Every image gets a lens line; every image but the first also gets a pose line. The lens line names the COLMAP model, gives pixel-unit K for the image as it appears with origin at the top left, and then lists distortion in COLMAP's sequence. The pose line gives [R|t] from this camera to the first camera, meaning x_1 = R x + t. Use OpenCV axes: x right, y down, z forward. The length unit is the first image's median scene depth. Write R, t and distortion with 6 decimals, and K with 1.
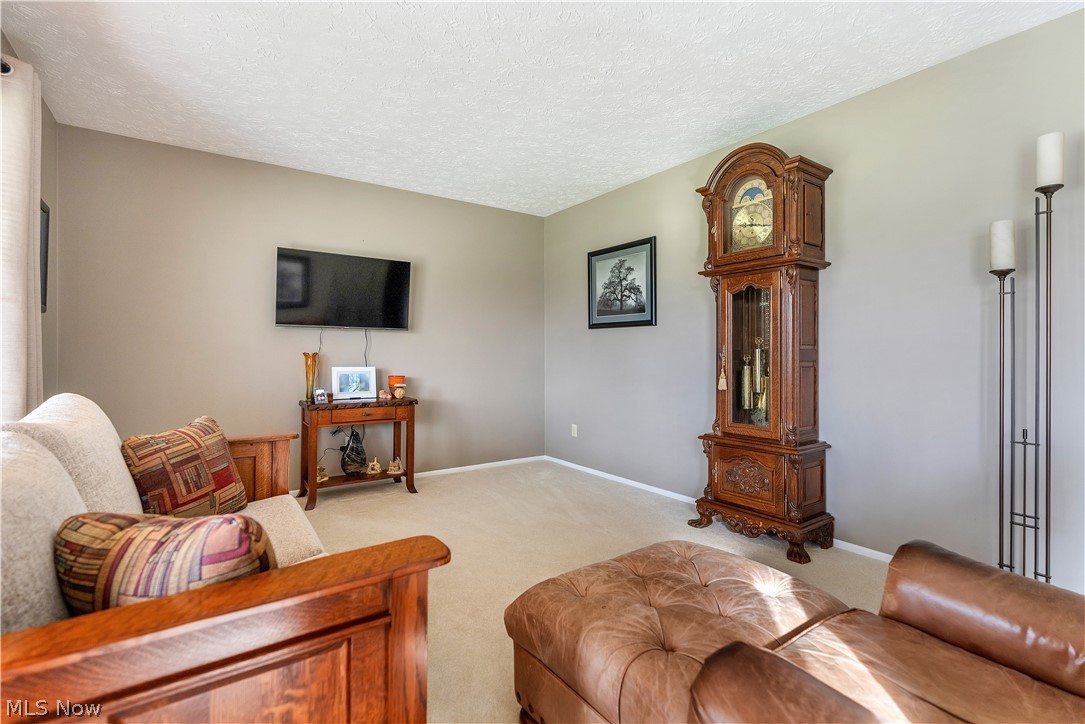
lens RADIAL K [[493.9, 0, 543.6], [0, 493.9, 362.0], [0, 0, 1]] dist [-0.005752, 0.001699]
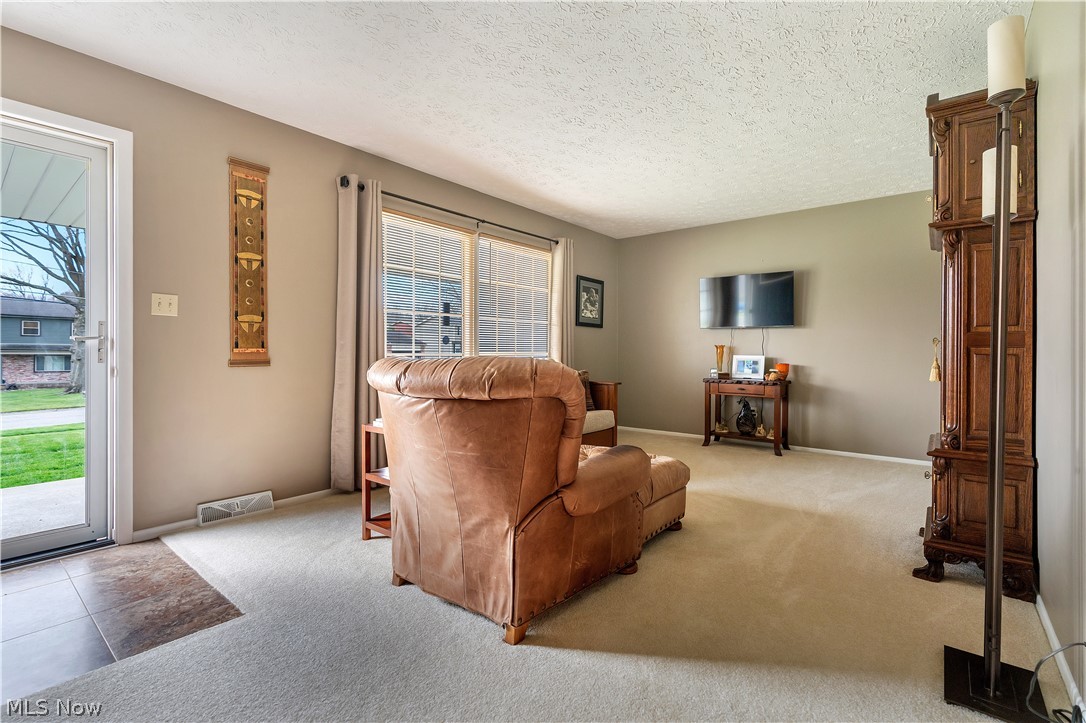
lens RADIAL K [[494.4, 0, 545.4], [0, 494.4, 355.0], [0, 0, 1]] dist [-0.005752, 0.001699]
pose [[0.260640, 0.011440, -0.965368, 0.753899], [-0.026957, 0.999626, 0.004568, 0.018150], [0.965060, 0.024833, 0.260851, 0.095349]]
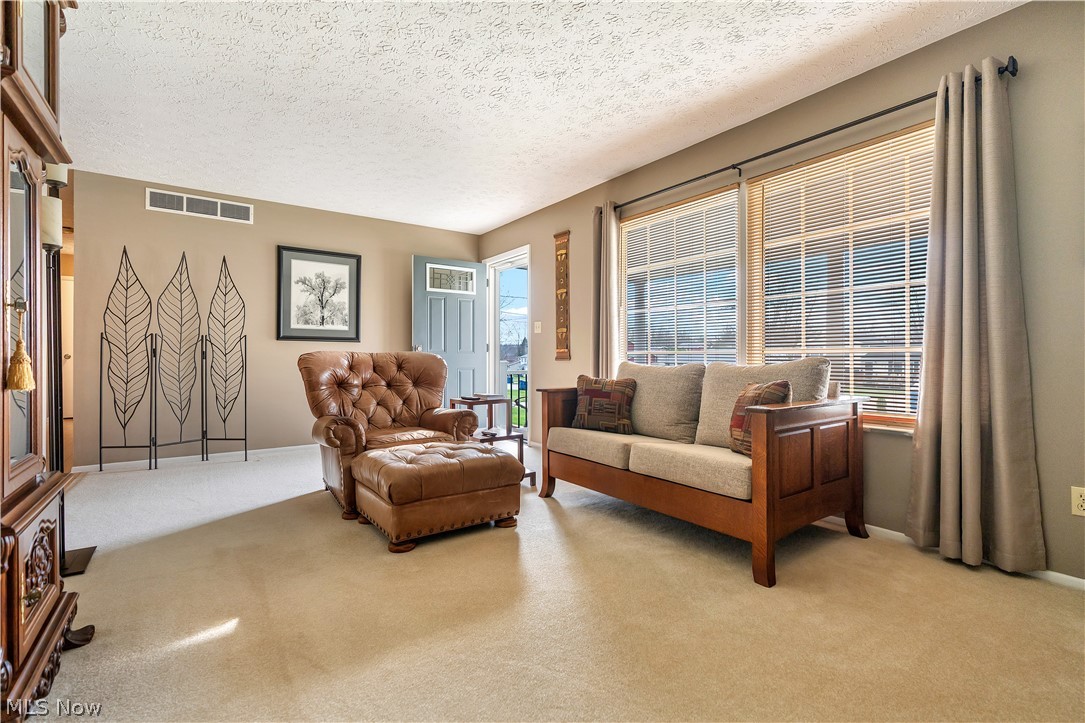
lens RADIAL K [[493.9, 0, 547.8], [0, 493.9, 356.4], [0, 0, 1]] dist [-0.005752, 0.001699]
pose [[-0.999988, 0.003632, 0.003374, -0.082729], [0.003698, 0.999797, 0.019824, 0.017450], [-0.003301, 0.019836, -0.999798, 1.075866]]
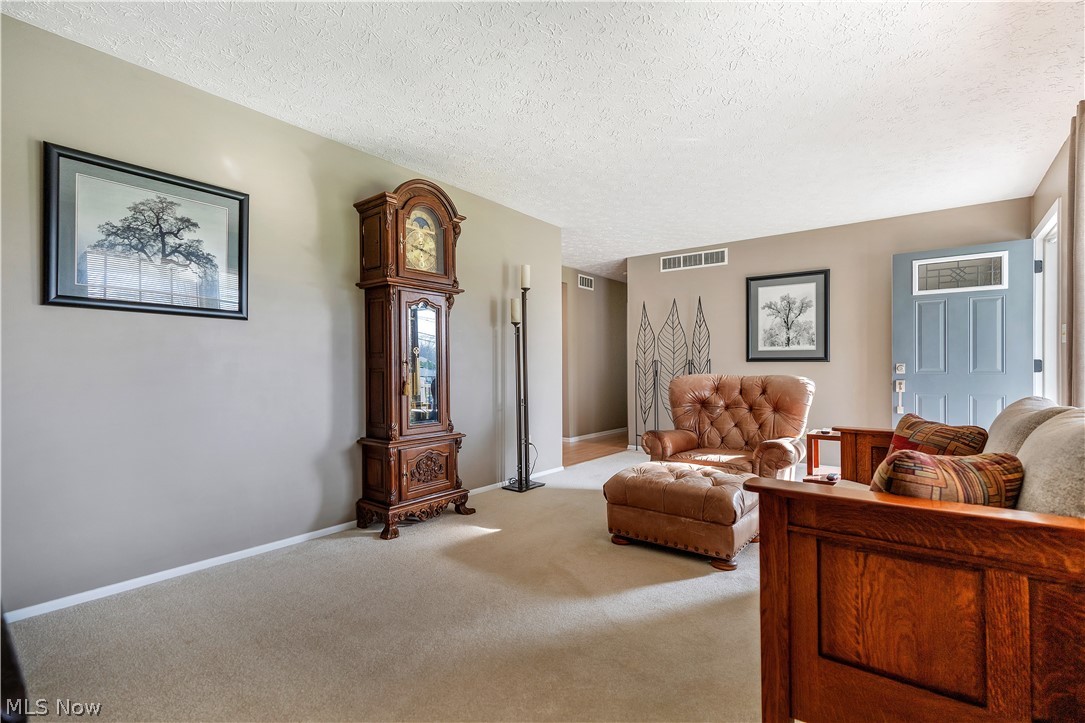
lens RADIAL K [[493.9, 0, 539.4], [0, 493.9, 368.3], [0, 0, 1]] dist [-0.005752, 0.001699]
pose [[-0.283222, 0.006399, 0.959033, -0.568635], [0.021140, 0.999776, -0.000428, 0.004863], [-0.958821, 0.020153, -0.283294, 0.795054]]
